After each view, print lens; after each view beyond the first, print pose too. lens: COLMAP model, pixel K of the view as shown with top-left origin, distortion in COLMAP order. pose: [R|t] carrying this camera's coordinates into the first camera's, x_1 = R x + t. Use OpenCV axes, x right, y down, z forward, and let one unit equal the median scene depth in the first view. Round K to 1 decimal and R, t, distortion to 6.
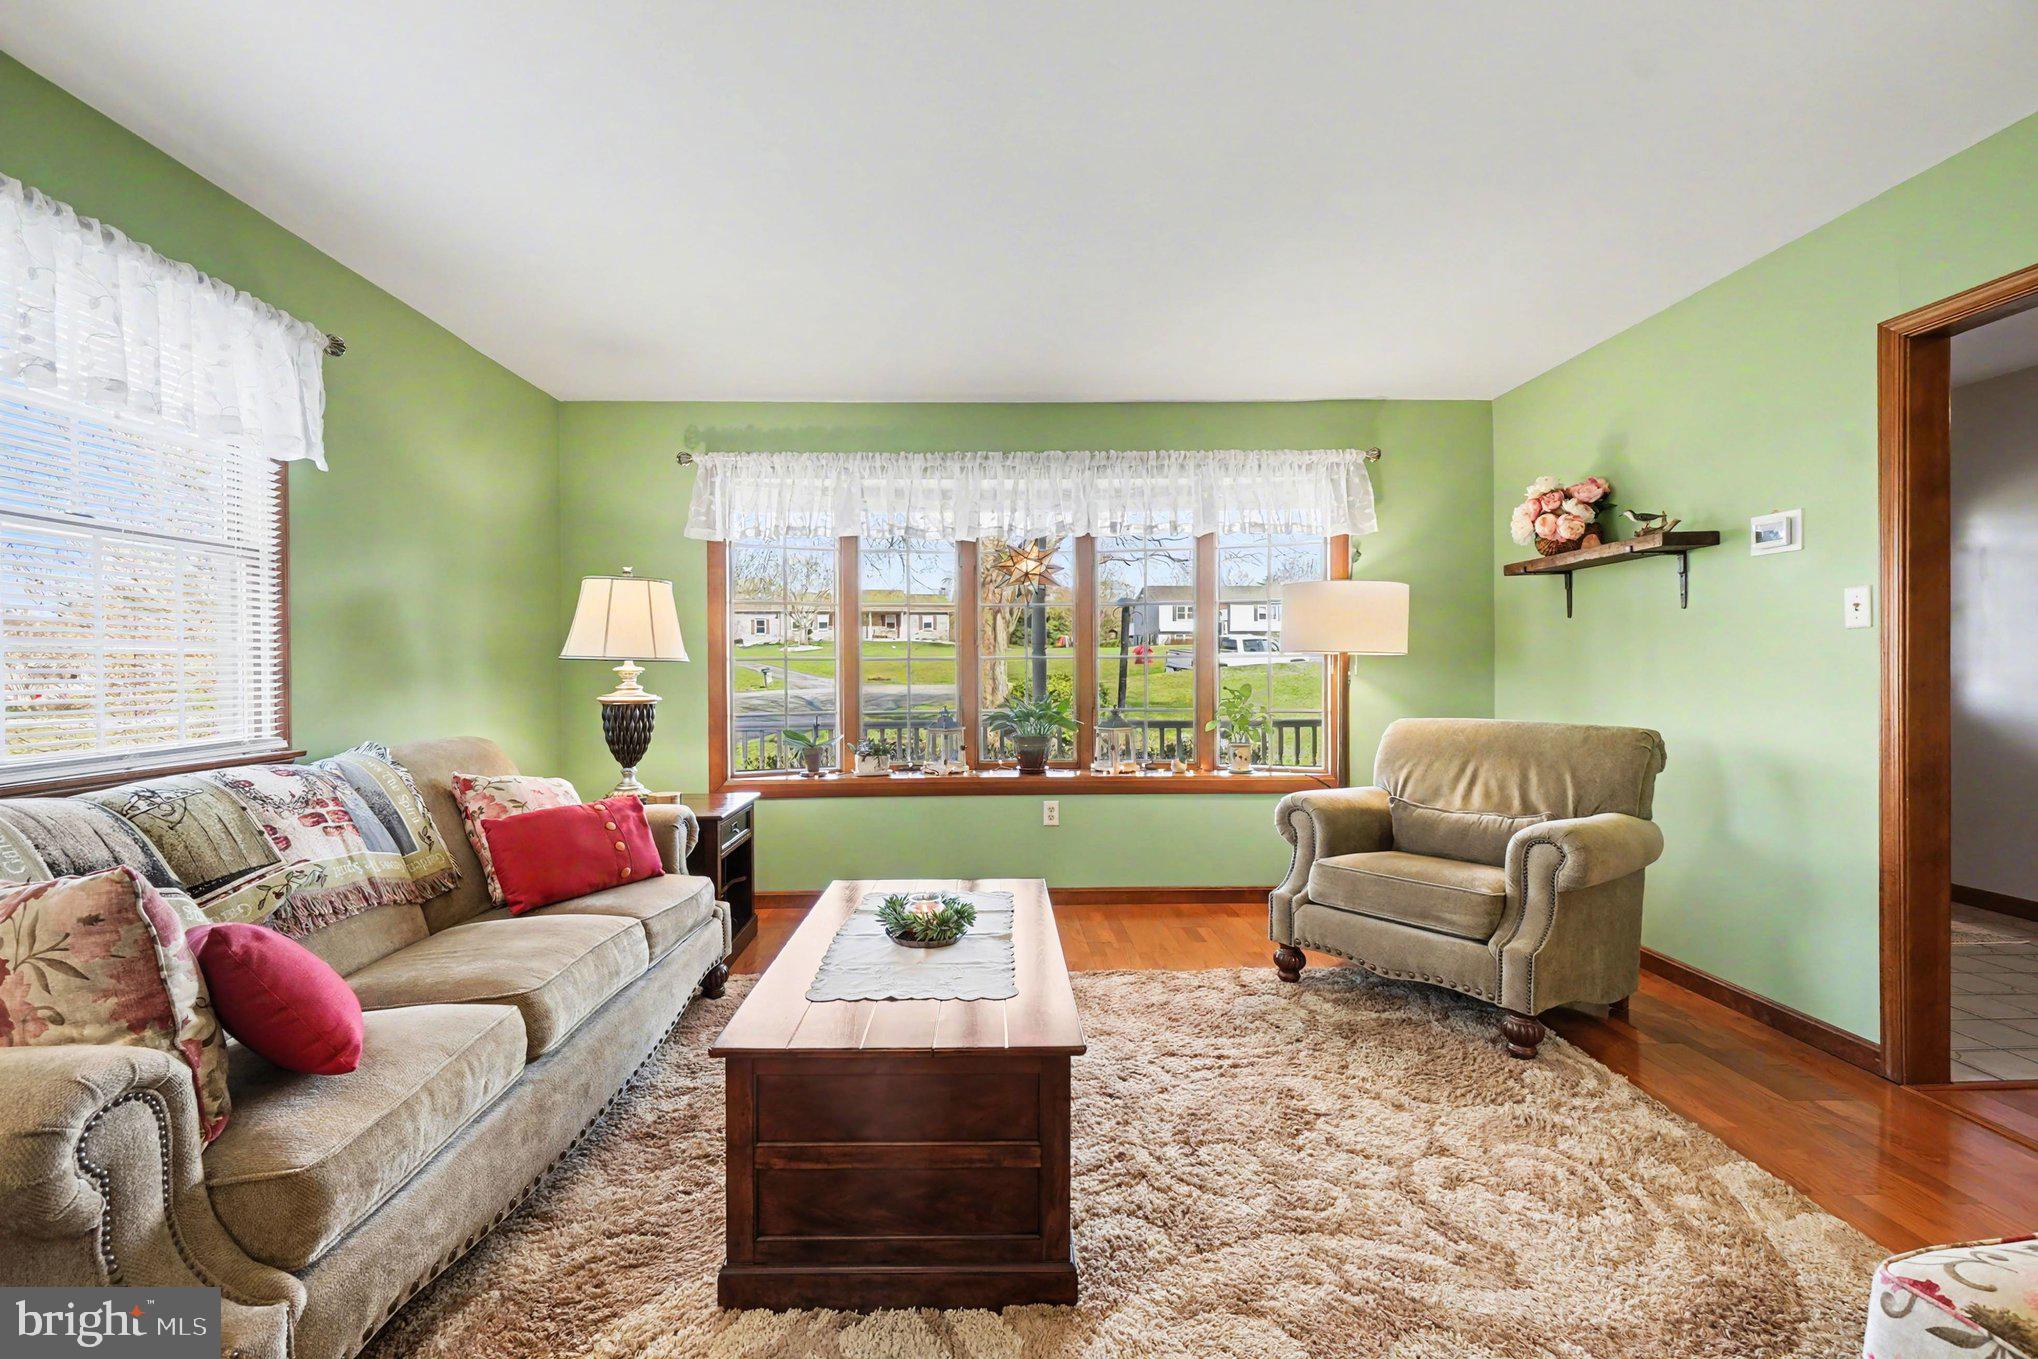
lens RADIAL K [[876.8, 0, 1024.6], [0, 876.8, 672.3], [0, 0, 1]] dist [-0.003275, -0.000202]
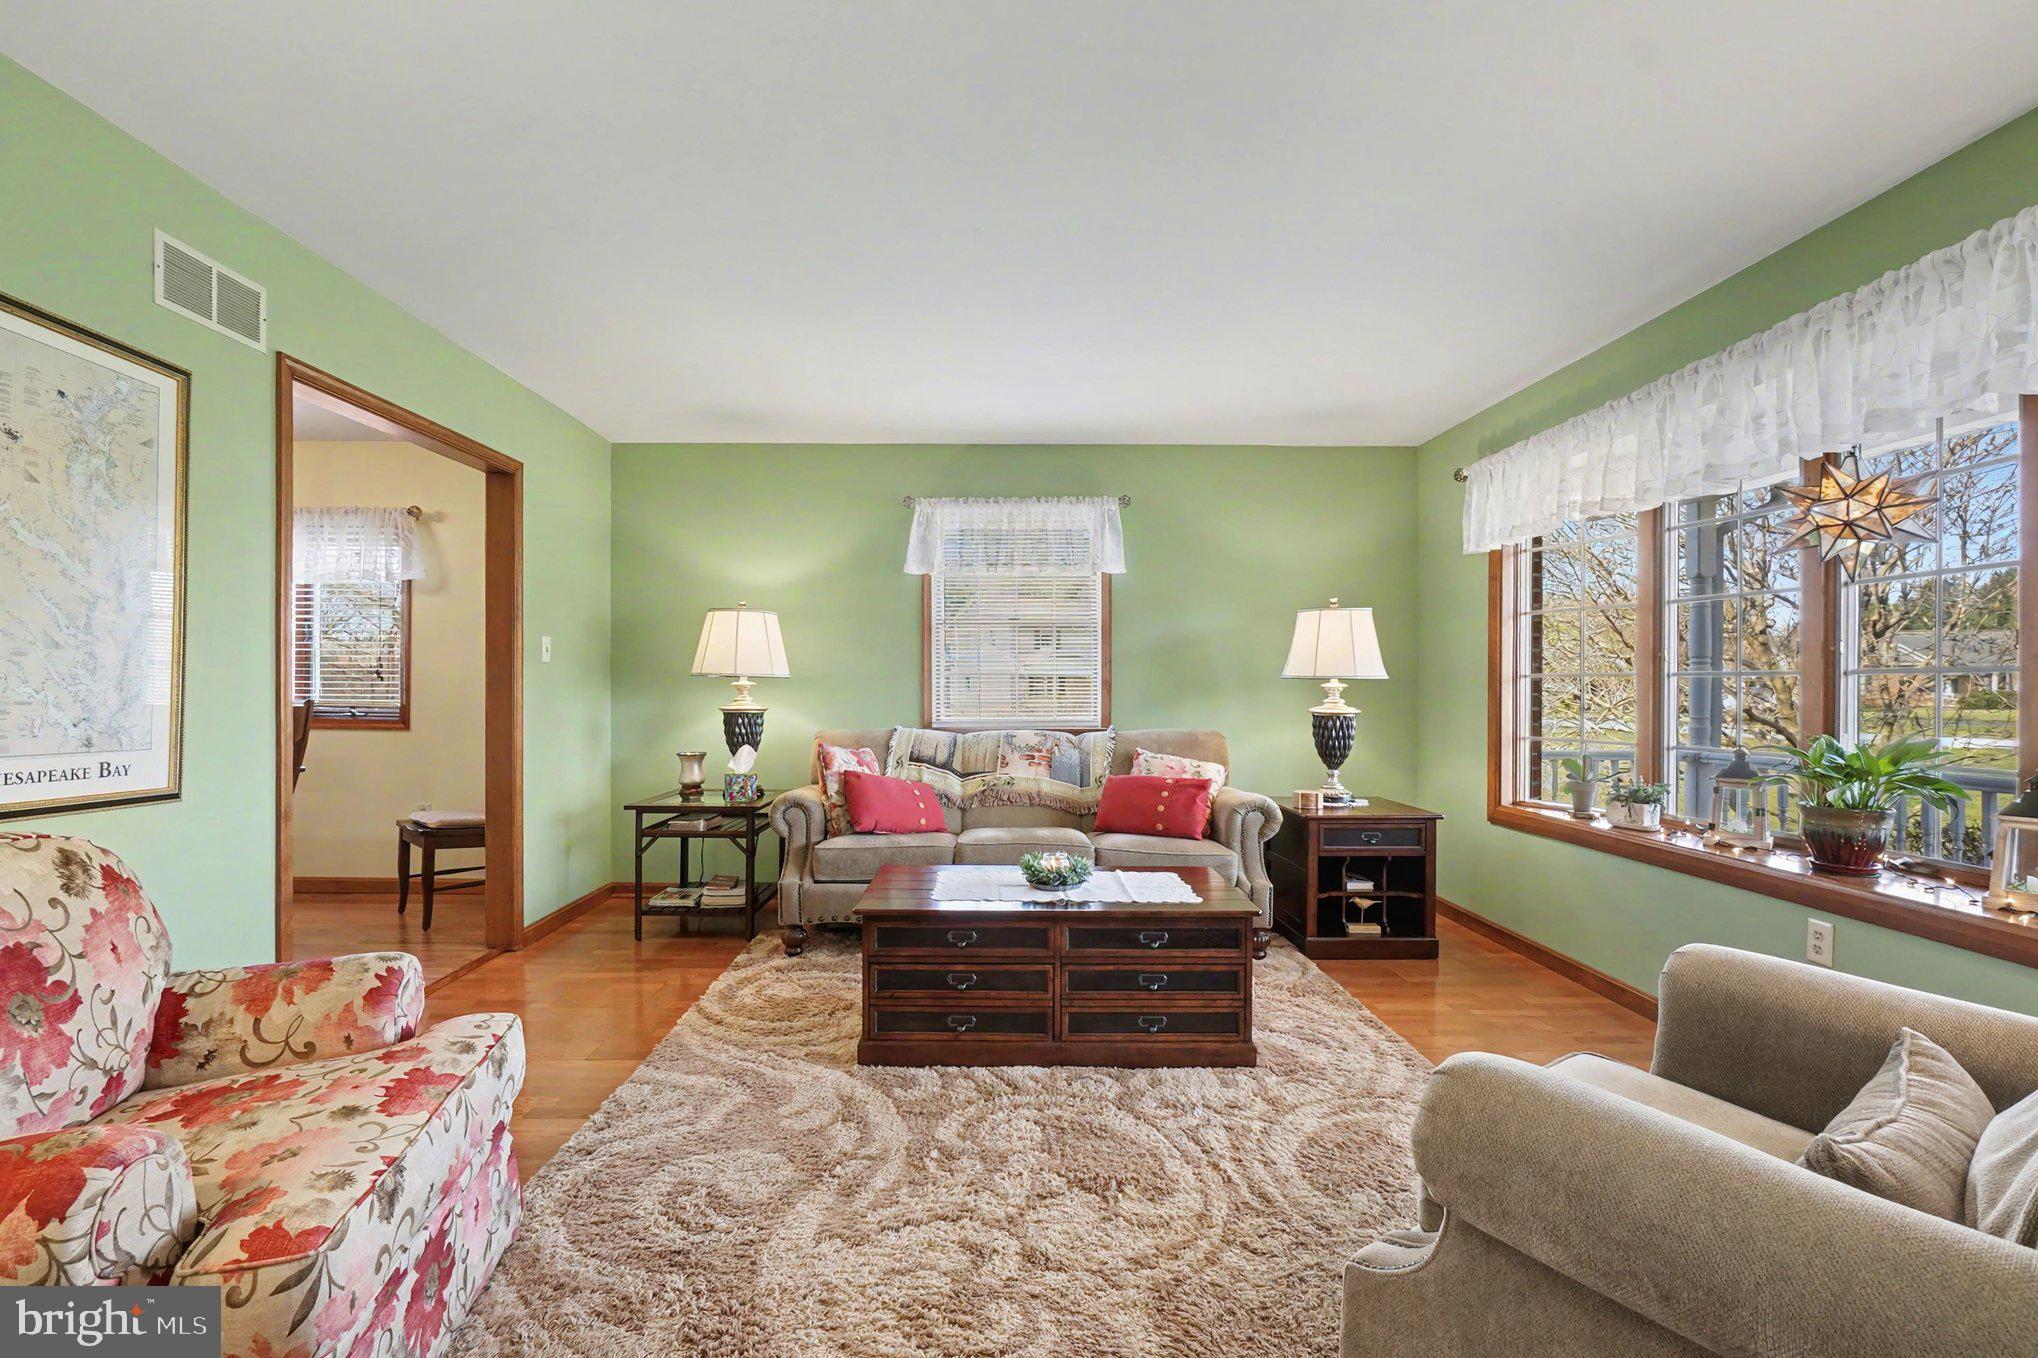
lens RADIAL K [[905.2, 0, 958.6], [0, 905.2, 686.8], [0, 0, 1]] dist [0.004786, 0.000619]
pose [[-0.048819, 0.007945, -0.998776, 0.791289], [-0.008333, 0.999930, 0.008361, -0.008101], [0.998773, 0.008731, -0.048749, 0.566269]]
